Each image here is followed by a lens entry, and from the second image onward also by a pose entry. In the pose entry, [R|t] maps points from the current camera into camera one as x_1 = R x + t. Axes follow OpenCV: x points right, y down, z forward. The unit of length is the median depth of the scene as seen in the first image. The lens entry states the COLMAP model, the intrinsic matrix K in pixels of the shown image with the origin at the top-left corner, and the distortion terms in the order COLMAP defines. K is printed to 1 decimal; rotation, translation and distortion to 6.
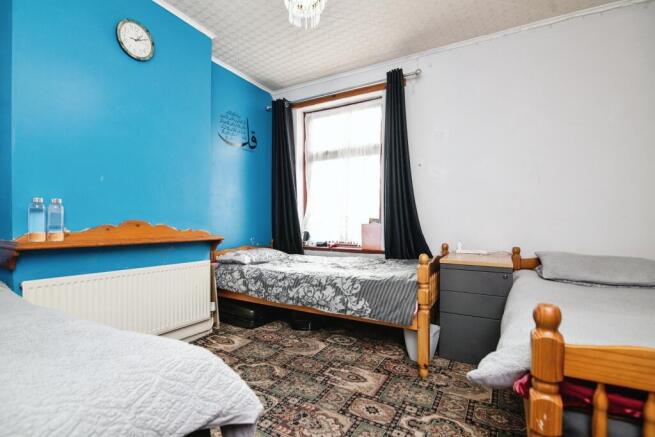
lens RADIAL K [[301.4, 0, 323.0], [0, 301.4, 218.8], [0, 0, 1]] dist [-0.016450, -0.000245]
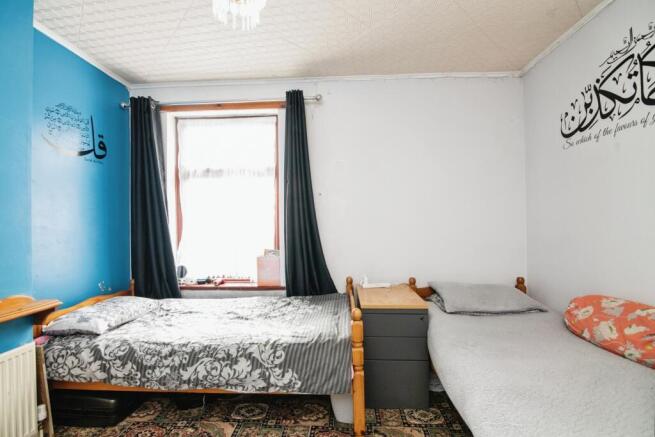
lens RADIAL K [[301.4, 0, 331.9], [0, 301.4, 221.4], [0, 0, 1]] dist [-0.016450, -0.000245]
pose [[0.887207, -0.010020, 0.461263, -0.095606], [0.015446, 0.999849, -0.007990, -0.090675], [-0.461113, 0.014213, 0.887227, 0.143317]]
